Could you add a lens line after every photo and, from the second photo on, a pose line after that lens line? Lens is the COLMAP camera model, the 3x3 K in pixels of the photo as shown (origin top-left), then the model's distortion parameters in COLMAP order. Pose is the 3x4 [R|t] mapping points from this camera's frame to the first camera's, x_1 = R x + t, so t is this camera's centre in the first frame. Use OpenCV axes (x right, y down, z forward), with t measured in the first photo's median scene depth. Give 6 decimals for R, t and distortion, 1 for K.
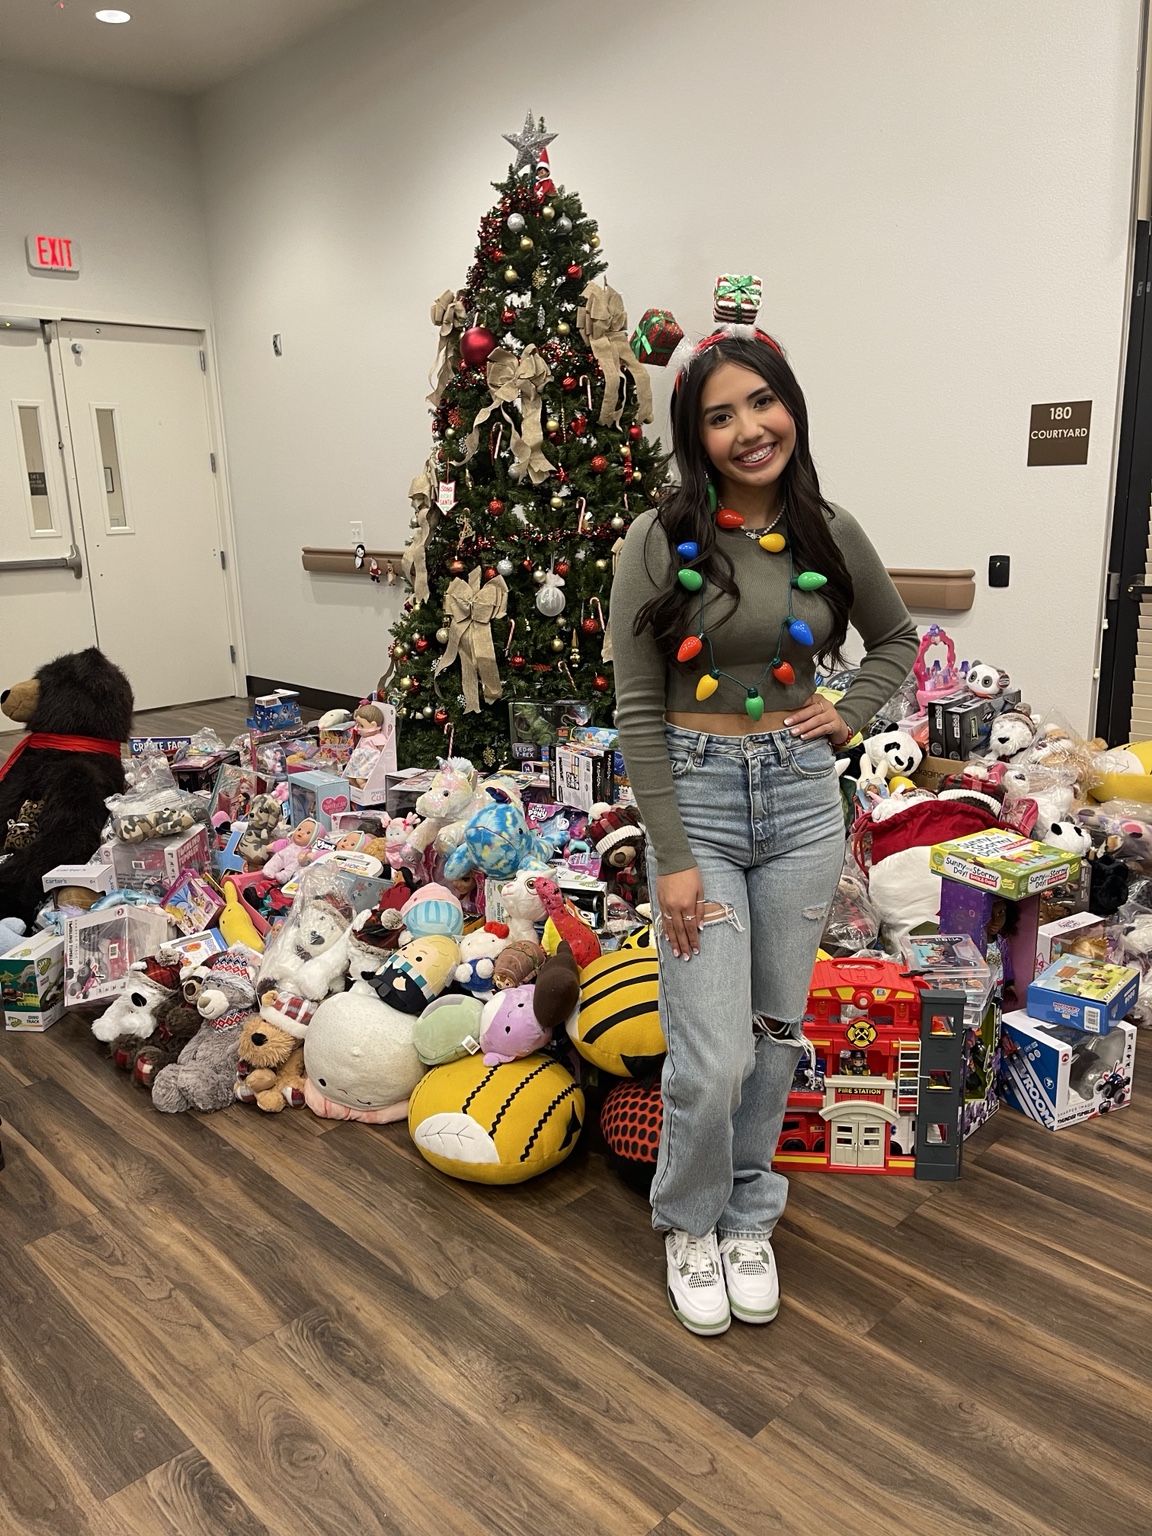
lens RADIAL K [[1156.9, 0, 580.3], [0, 1156.9, 748.5], [0, 0, 1]] dist [0.061496, -0.078360]
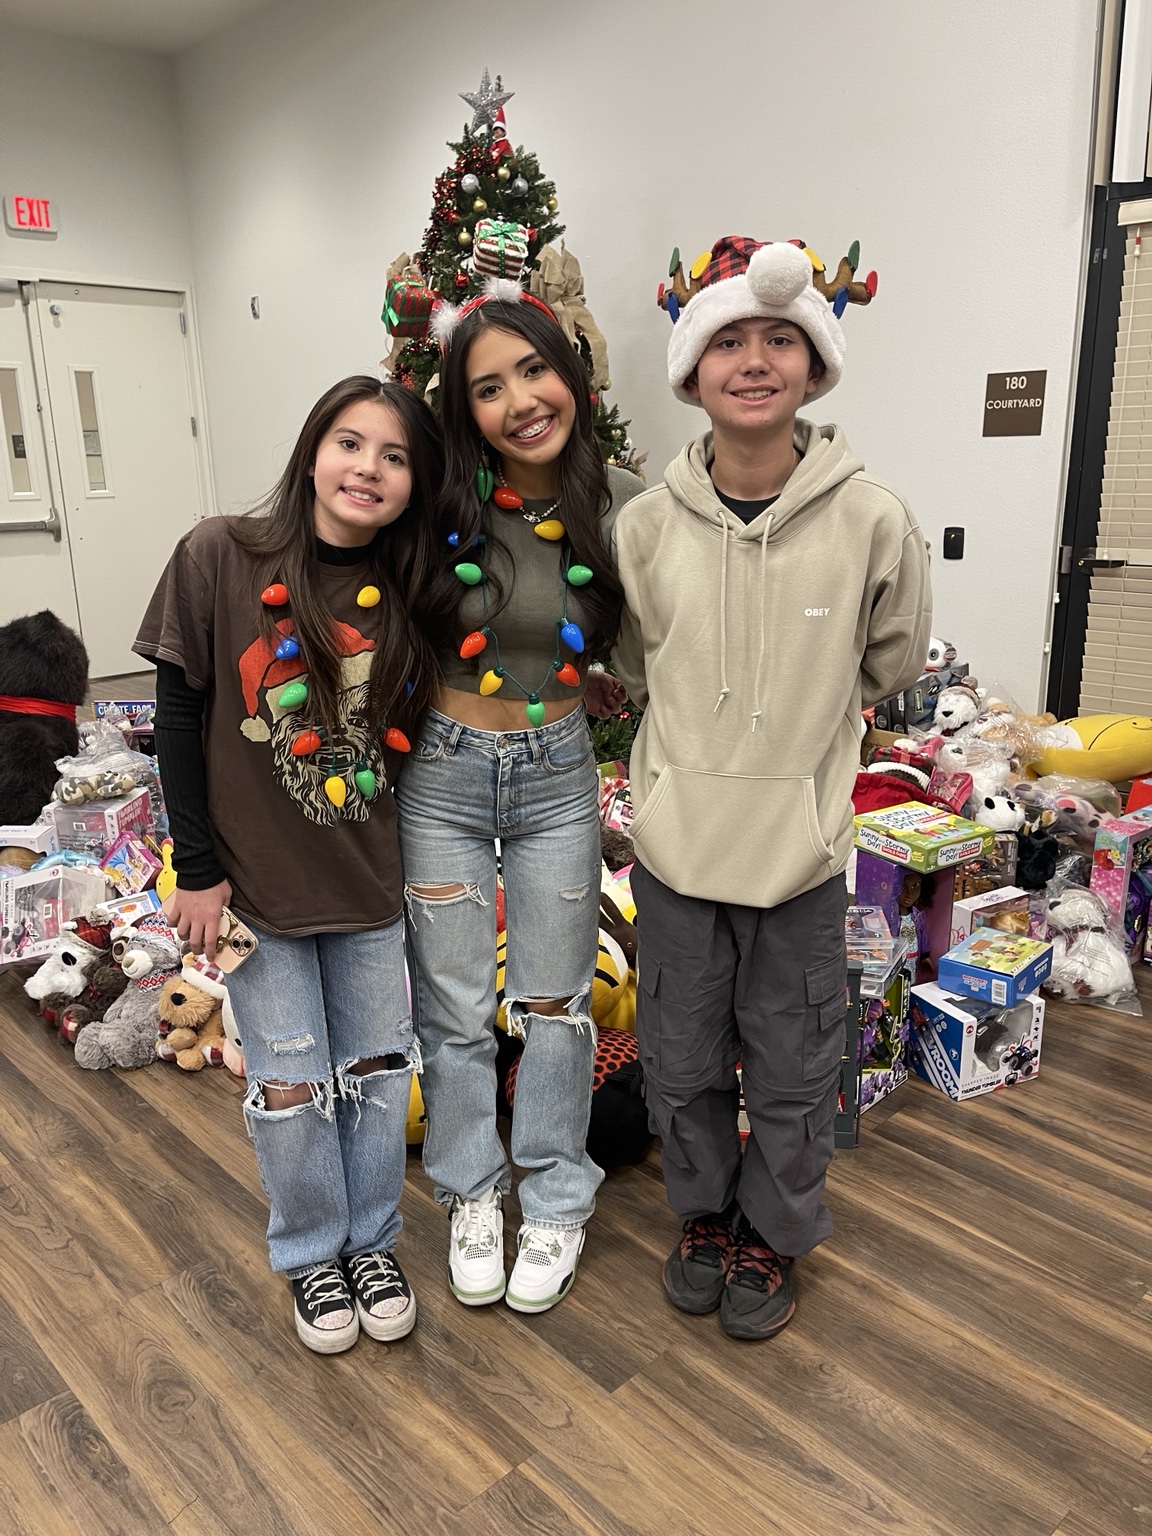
lens RADIAL K [[1156.9, 0, 570.2], [0, 1156.9, 752.3], [0, 0, 1]] dist [0.061496, -0.078360]
pose [[0.999773, 0.012622, -0.017162, 0.064527], [-0.012112, 0.999490, 0.029534, 0.000452], [0.017526, -0.029319, 0.999416, -0.001941]]
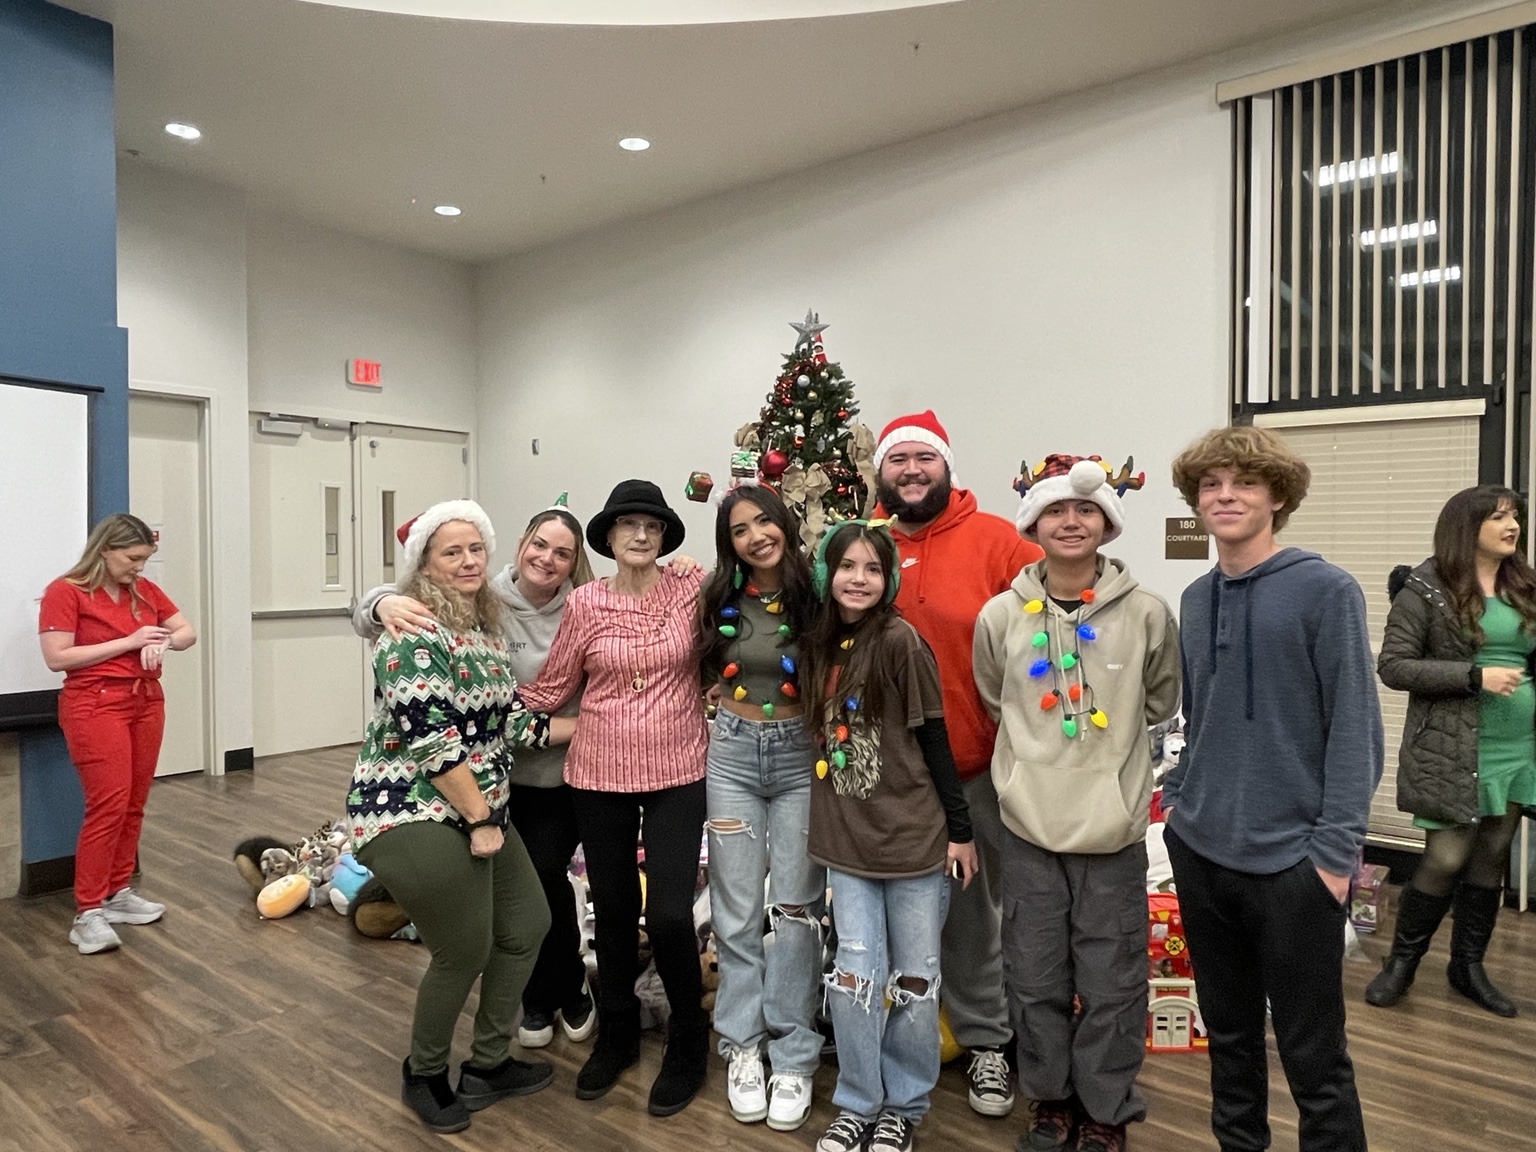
lens RADIAL K [[1029.0, 0, 752.6], [0, 1029.0, 572.0], [0, 0, 1]] dist [-0.001291, 0.000050]
pose [[0.993644, 0.025624, 0.109616, -0.303301], [-0.002528, 0.978583, -0.205838, 0.039742], [-0.112543, 0.204253, 0.972427, -0.193983]]
